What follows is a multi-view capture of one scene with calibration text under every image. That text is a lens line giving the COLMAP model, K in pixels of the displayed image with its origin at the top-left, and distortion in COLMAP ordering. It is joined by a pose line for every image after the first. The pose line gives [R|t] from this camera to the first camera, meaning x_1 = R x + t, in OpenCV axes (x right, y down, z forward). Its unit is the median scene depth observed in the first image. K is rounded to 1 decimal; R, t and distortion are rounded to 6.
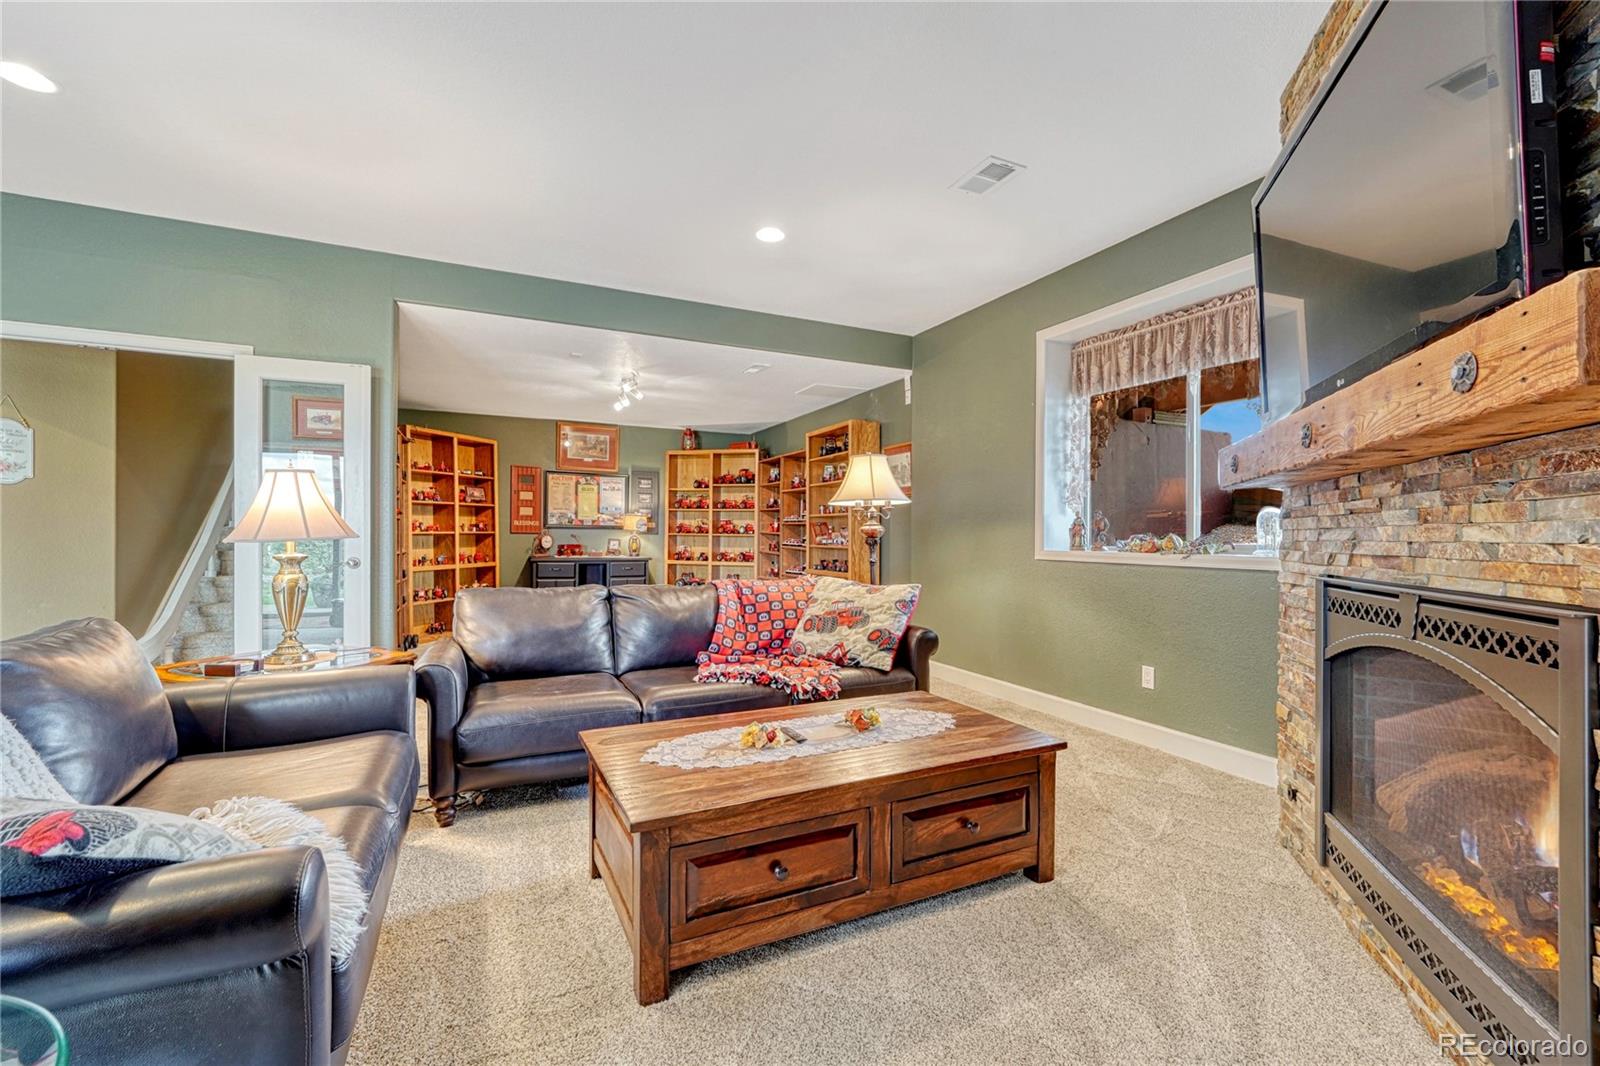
lens RADIAL K [[672.0, 0, 802.5], [0, 672.0, 530.4], [0, 0, 1]] dist [-0.004244, -0.000433]
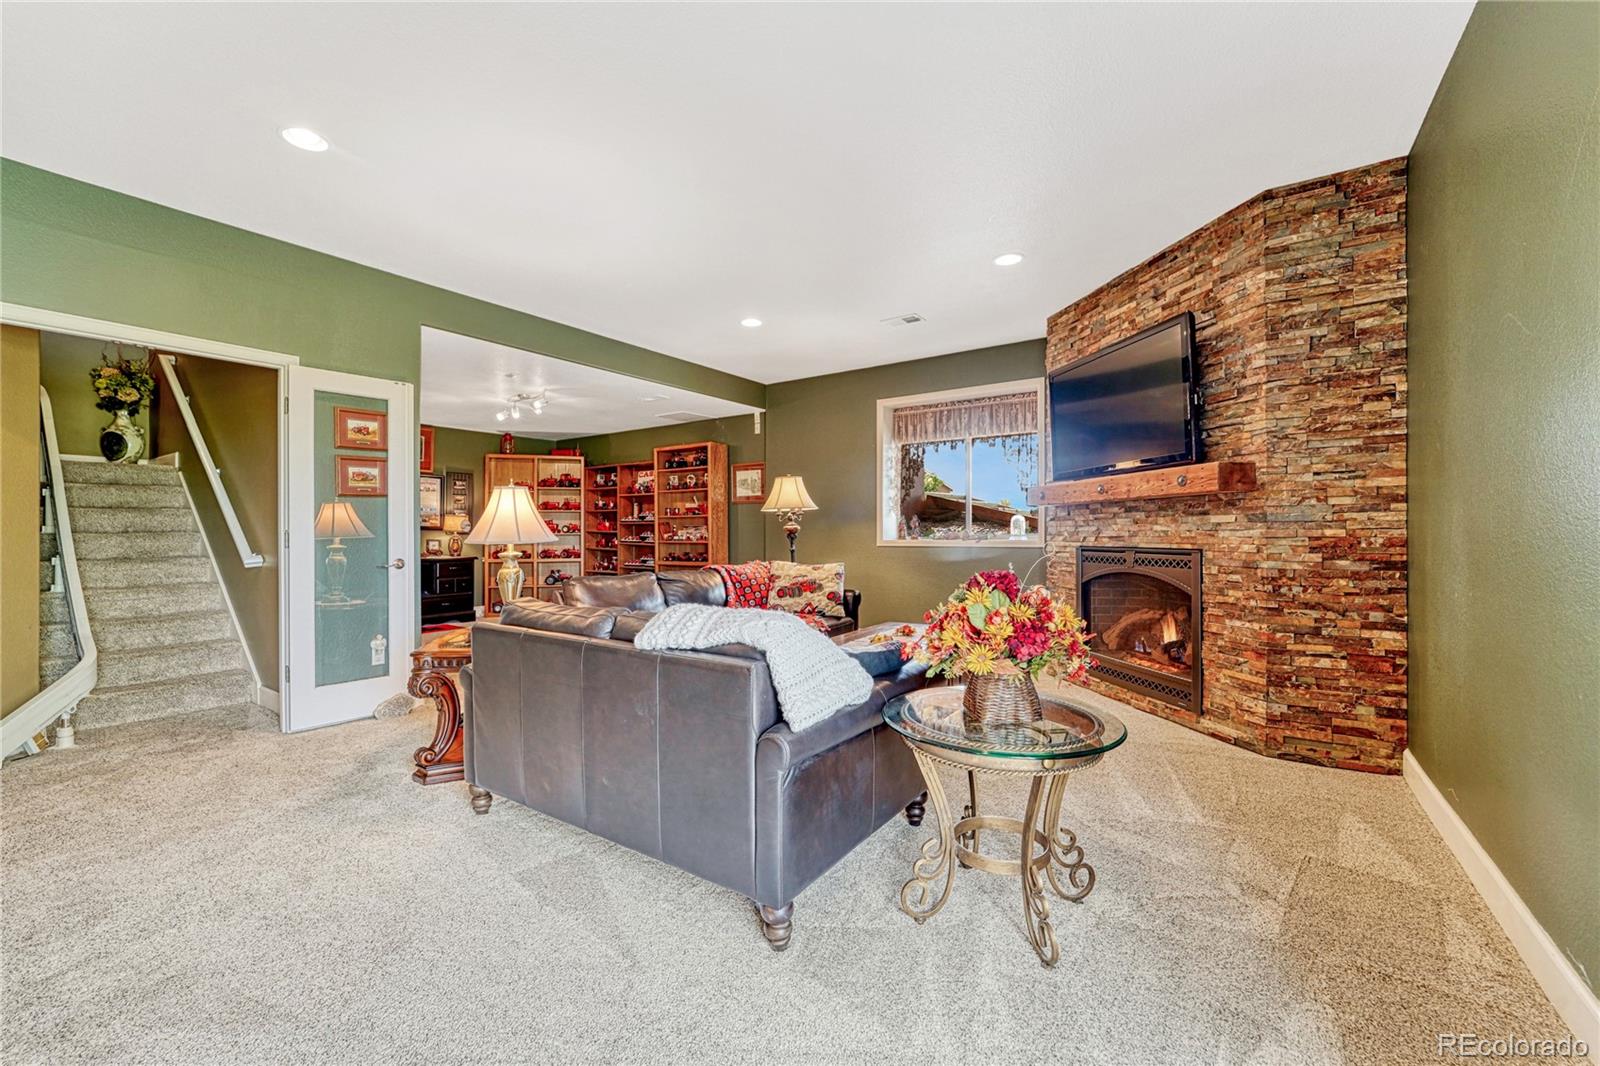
lens RADIAL K [[643.9, 0, 800.0], [0, 643.9, 533.0], [0, 0, 1]] dist [0.001246, 0.000051]
pose [[0.869512, -0.014564, 0.493697, -0.326471], [0.010047, 0.999880, 0.011800, -0.003855], [-0.493809, -0.005300, 0.869554, -0.124753]]
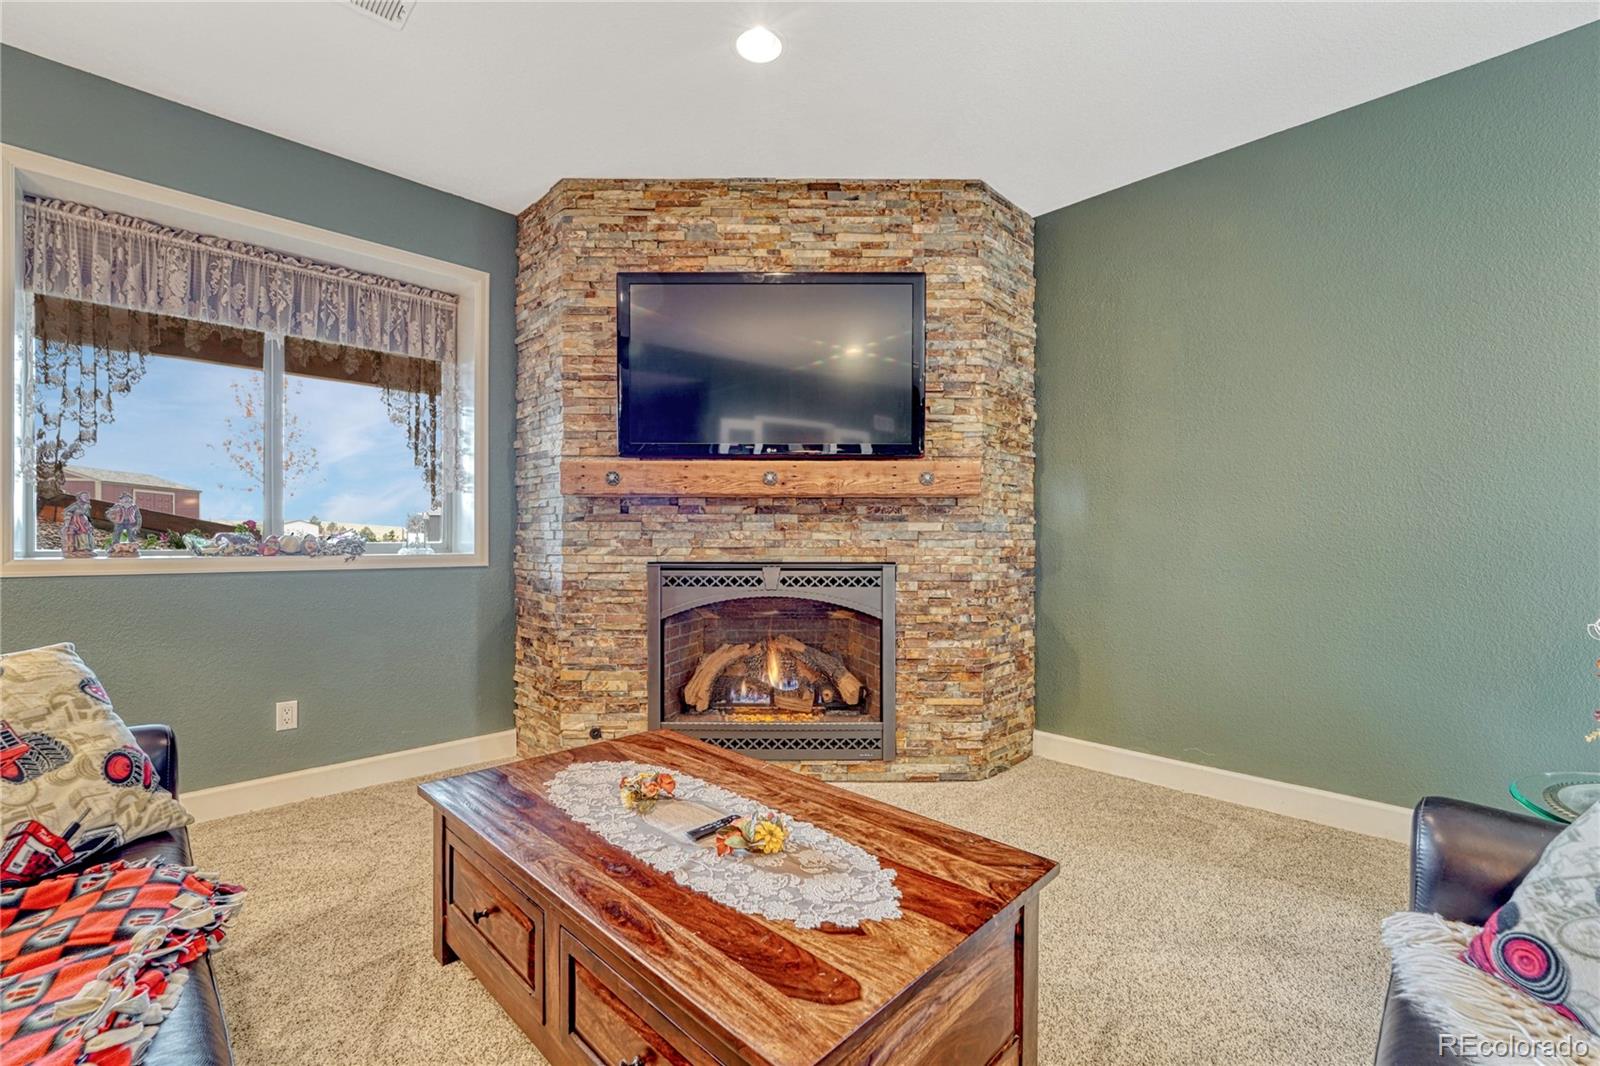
lens RADIAL K [[680.3, 0, 796.2], [0, 680.3, 539.3], [0, 0, 1]] dist [-0.002694, -0.000456]
pose [[-0.324302, -0.012026, 0.945877, -0.210082], [-0.012601, 0.999885, 0.008393, -0.000162], [-0.945870, -0.009197, -0.324417, 0.344592]]
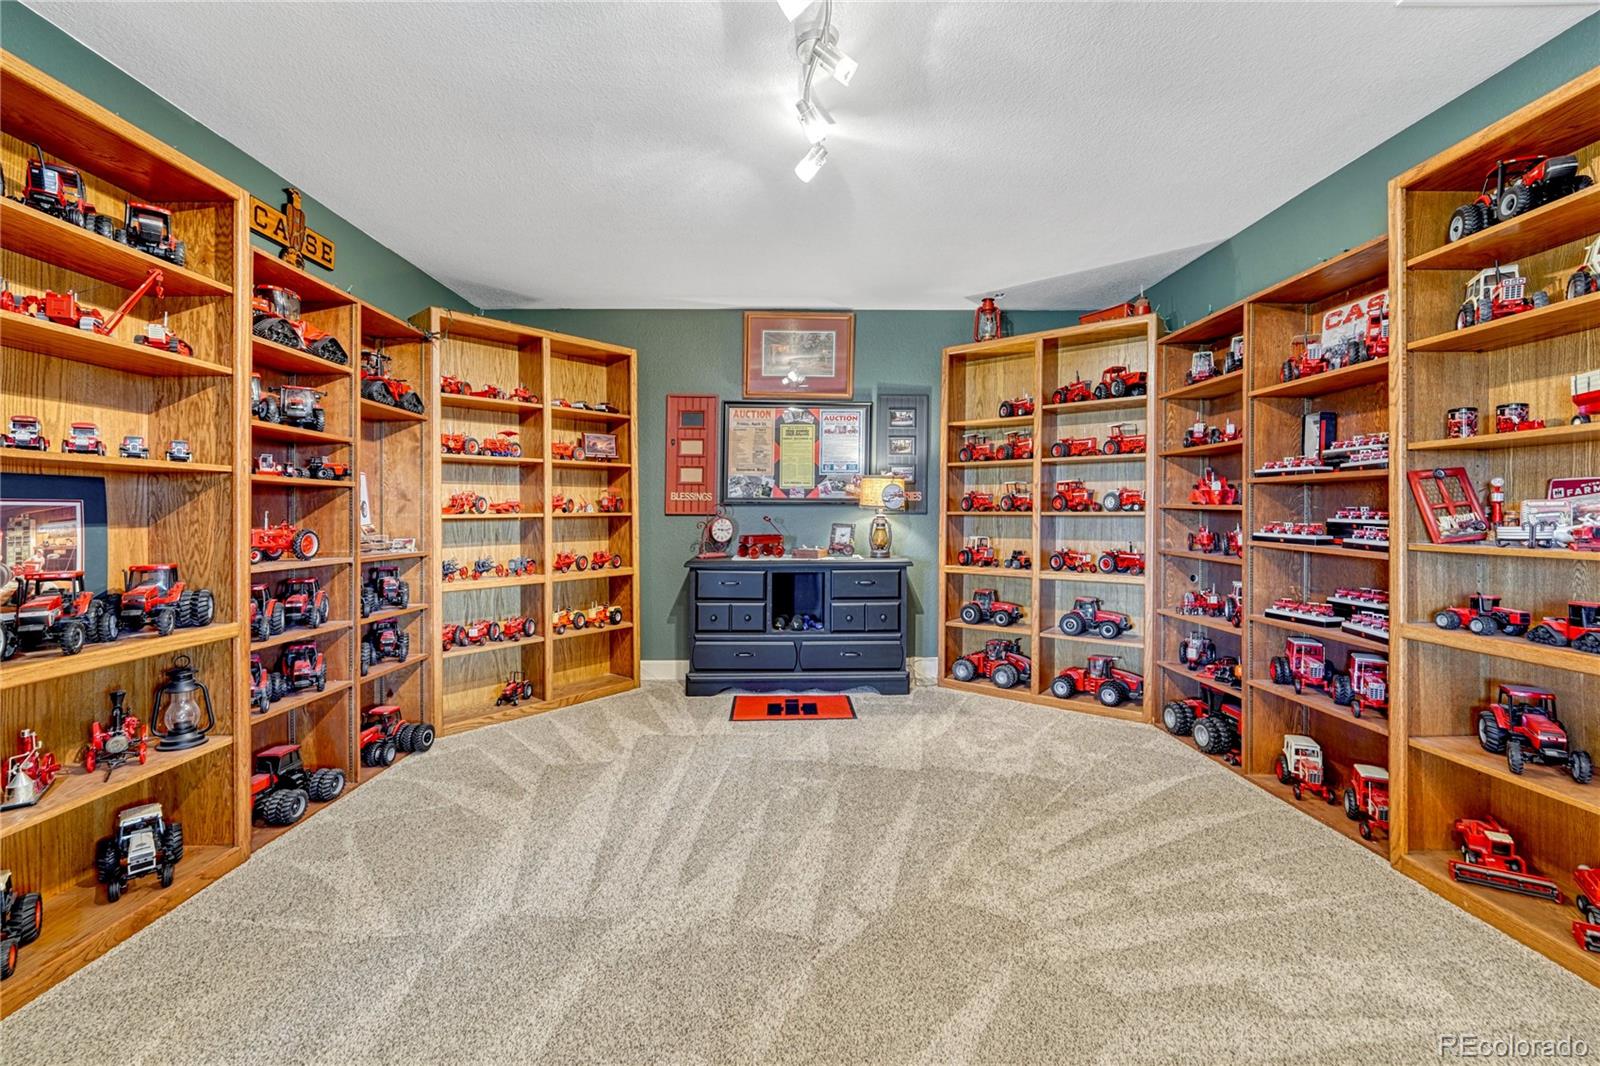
lens RADIAL K [[680.3, 0, 796.2], [0, 680.3, 539.3], [0, 0, 1]] dist [-0.002694, -0.000456]
pose [[0.908070, 0.004891, -0.418790, -0.106368], [0.012738, 0.999147, 0.039289, 0.003884], [0.418624, -0.041012, 0.907233, 0.585799]]
